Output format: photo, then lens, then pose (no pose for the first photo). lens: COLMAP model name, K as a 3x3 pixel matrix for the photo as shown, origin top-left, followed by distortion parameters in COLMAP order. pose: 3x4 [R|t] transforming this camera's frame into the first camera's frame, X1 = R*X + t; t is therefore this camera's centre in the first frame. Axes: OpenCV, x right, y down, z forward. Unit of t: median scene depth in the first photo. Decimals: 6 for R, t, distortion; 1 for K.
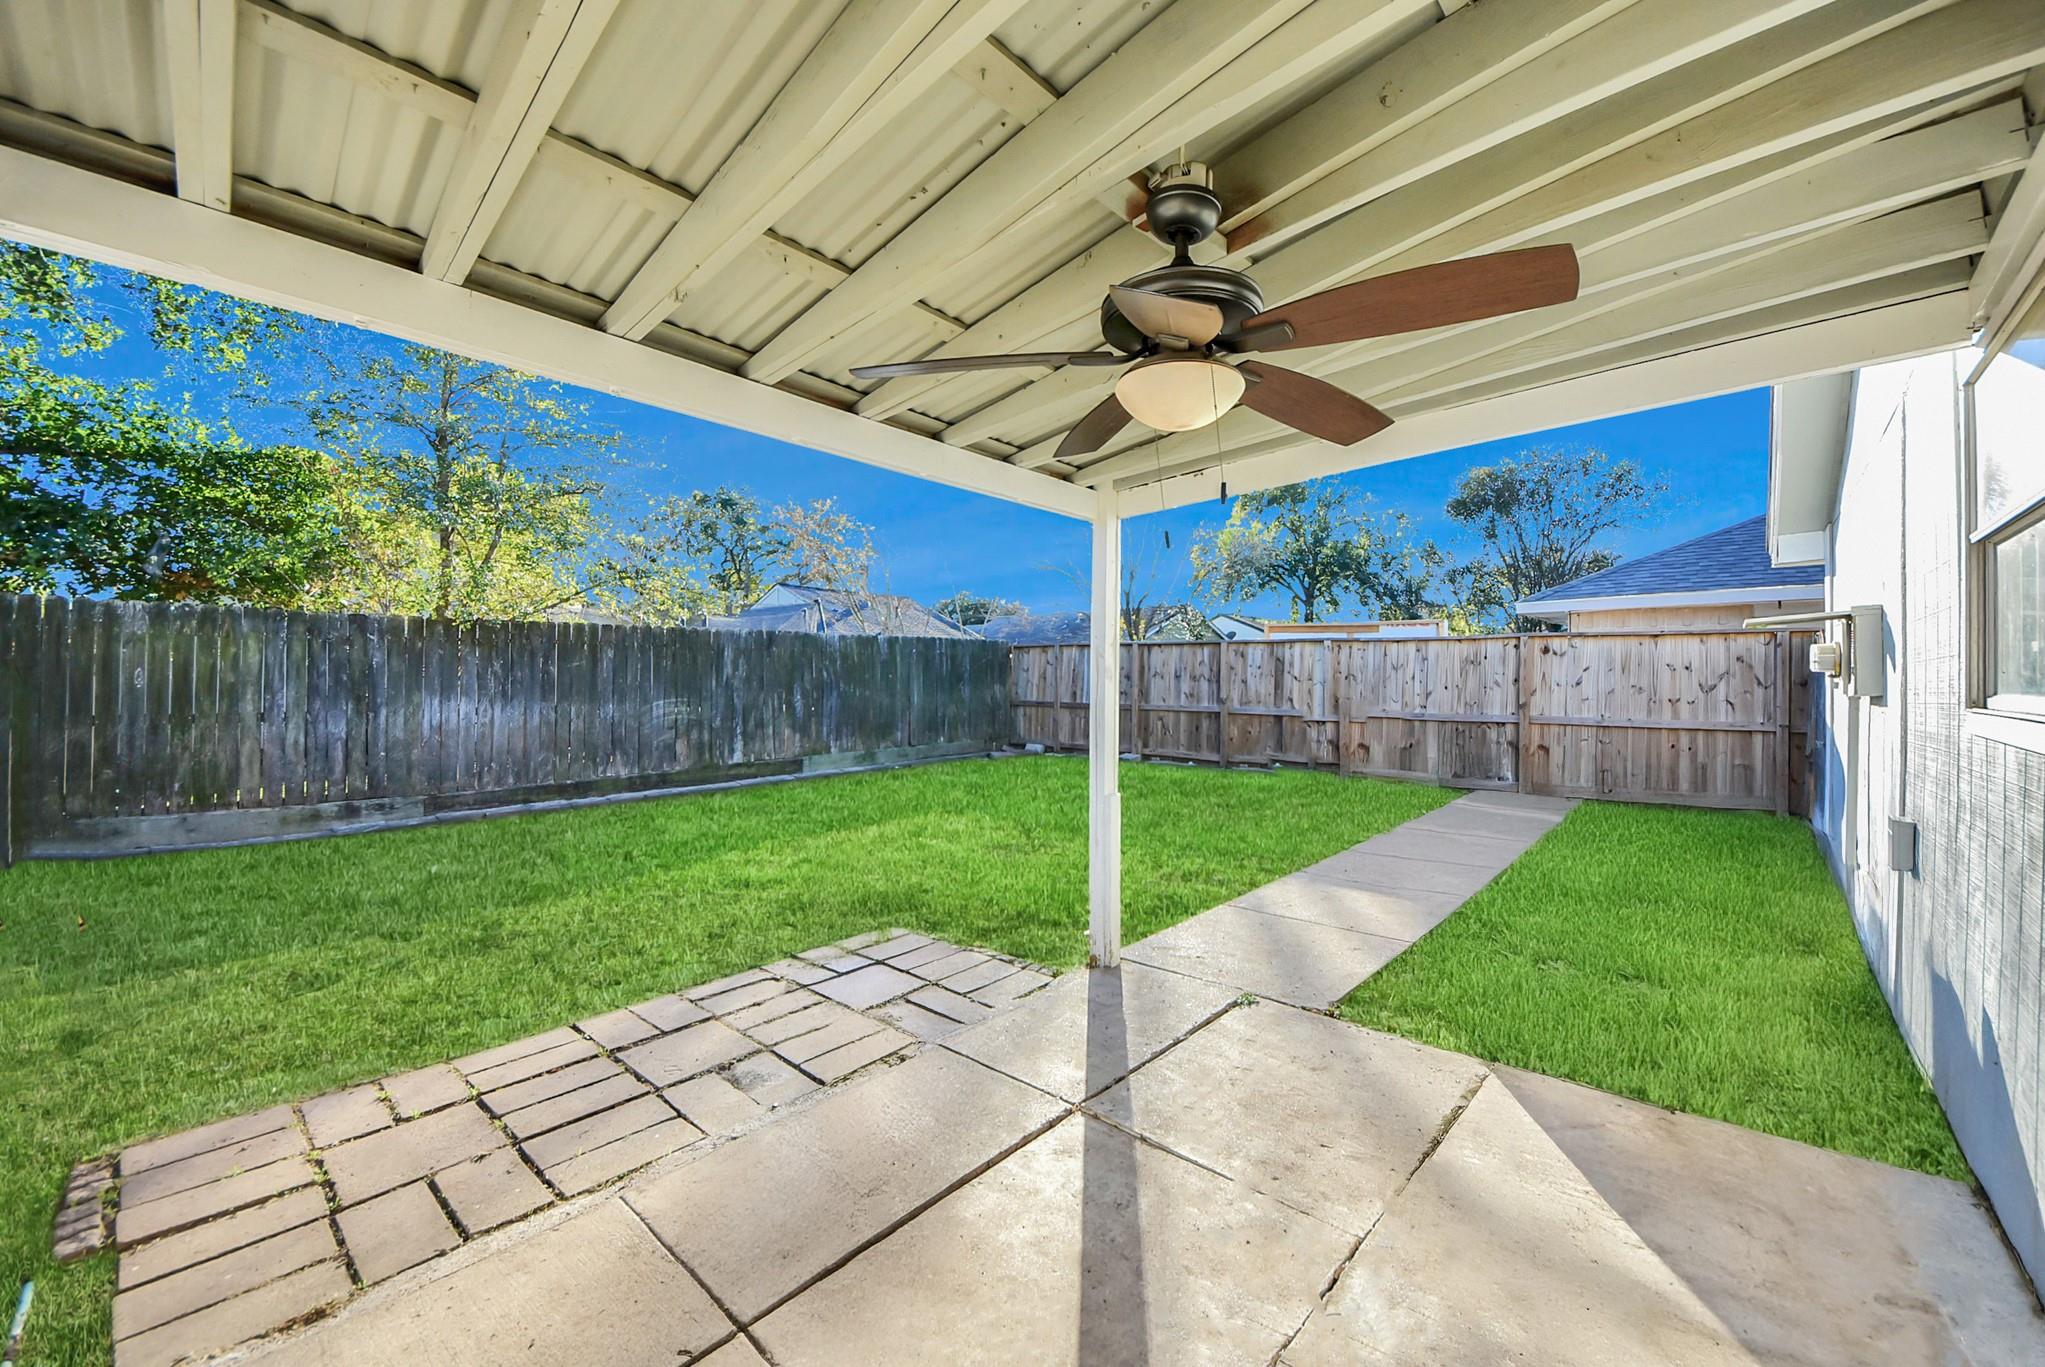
lens RADIAL K [[756.4, 0, 1027.6], [0, 756.4, 692.0], [0, 0, 1]] dist [-0.000970, -0.006864]
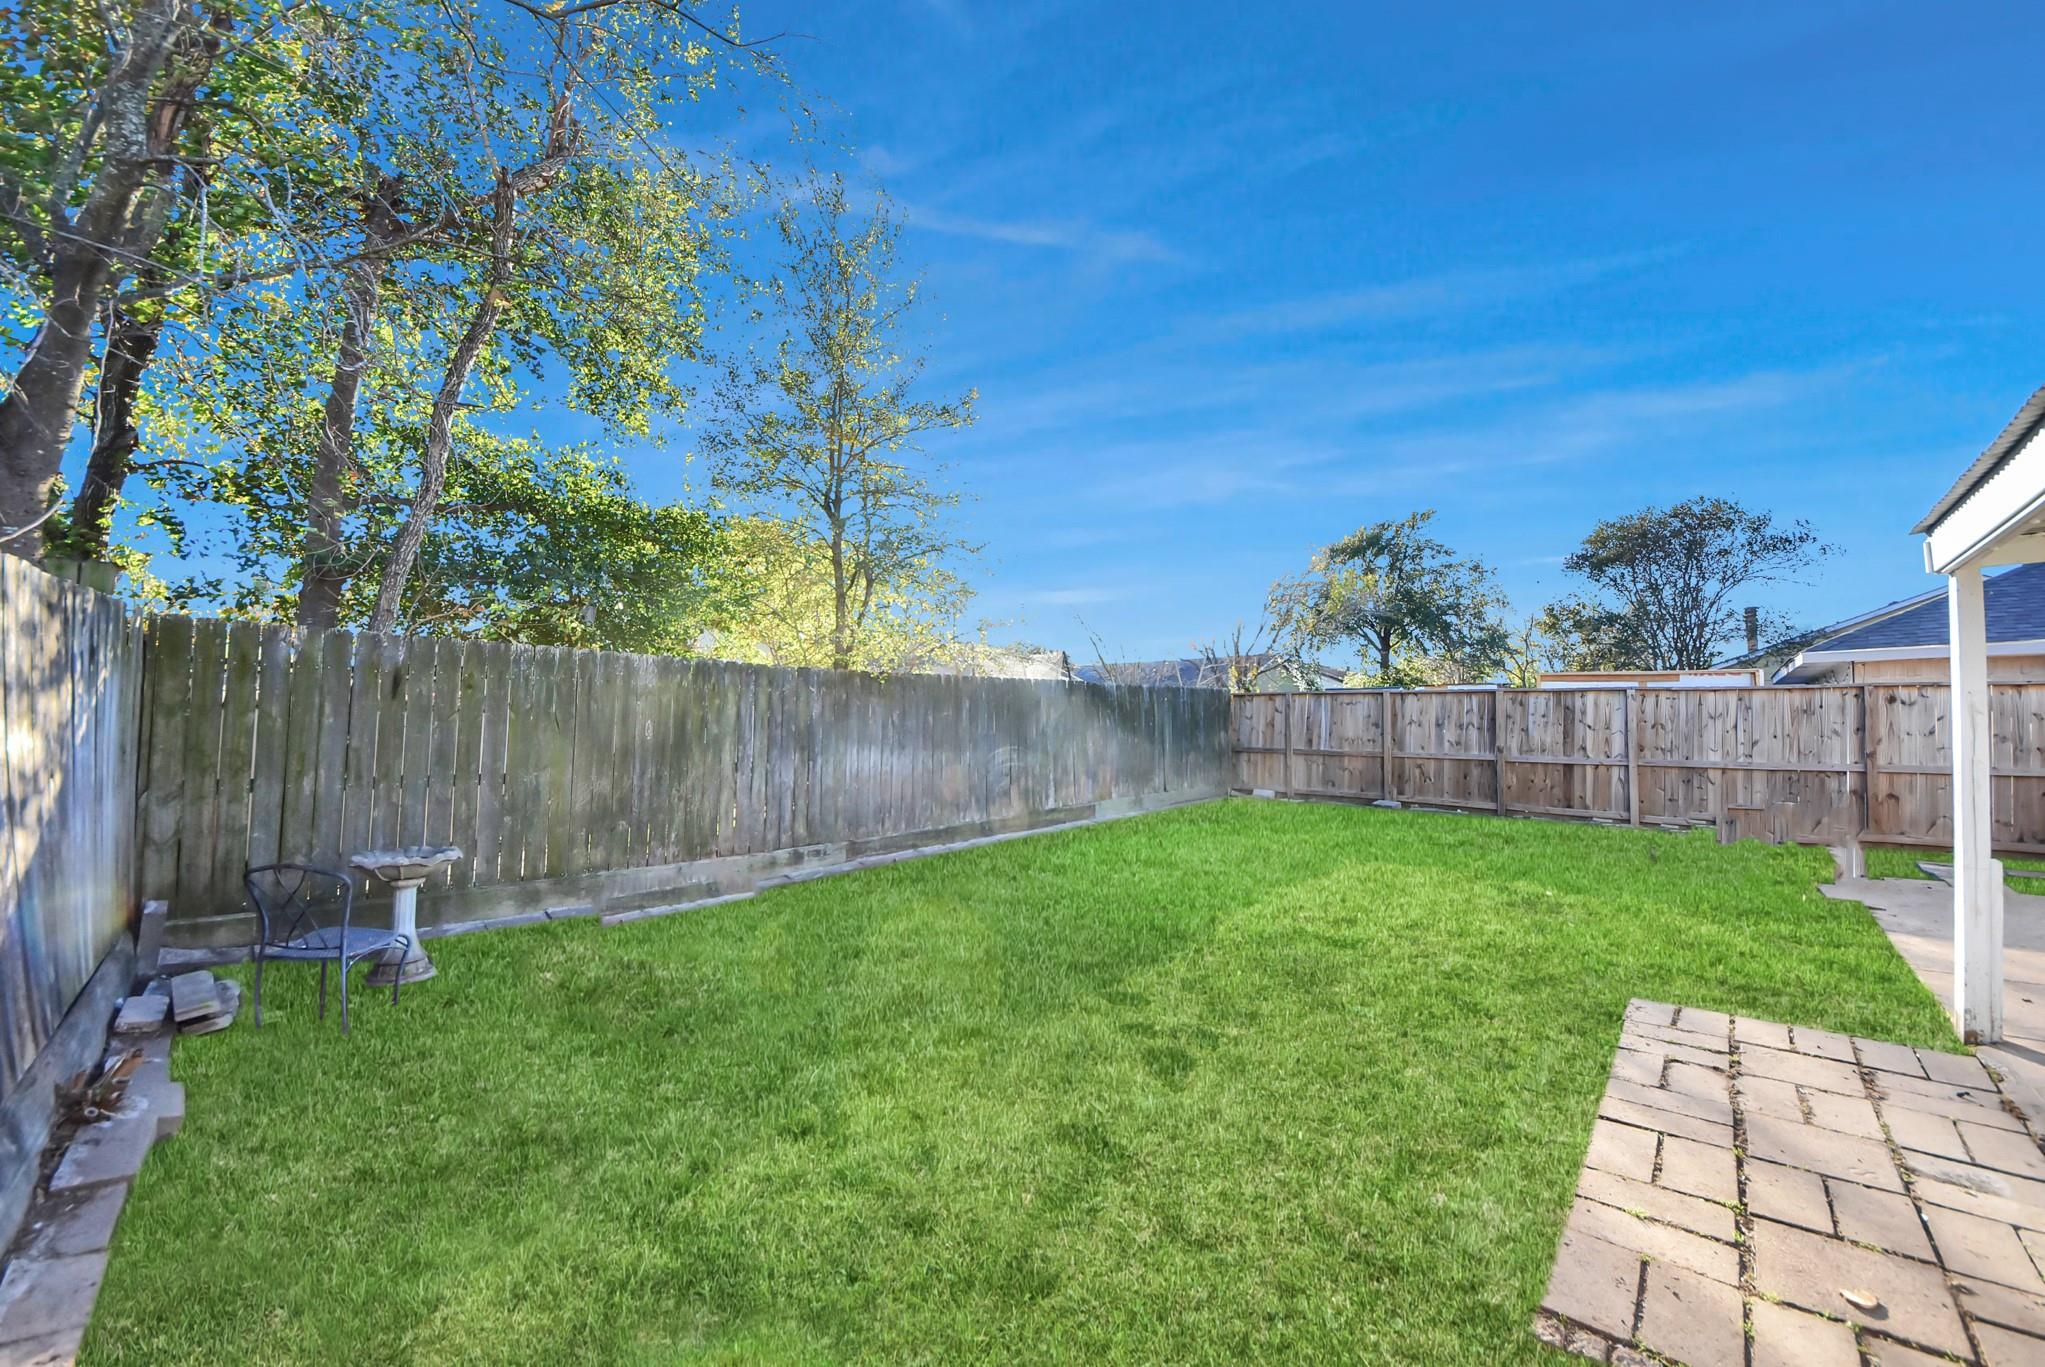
lens RADIAL K [[700.3, 0, 997.7], [0, 700.3, 681.5], [0, 0, 1]] dist [0.010613, -0.010143]
pose [[0.998912, -0.002043, -0.046600, -0.388435], [-0.001486, 0.997140, -0.075558, -0.006794], [0.046621, 0.075545, 0.996052, 0.023956]]
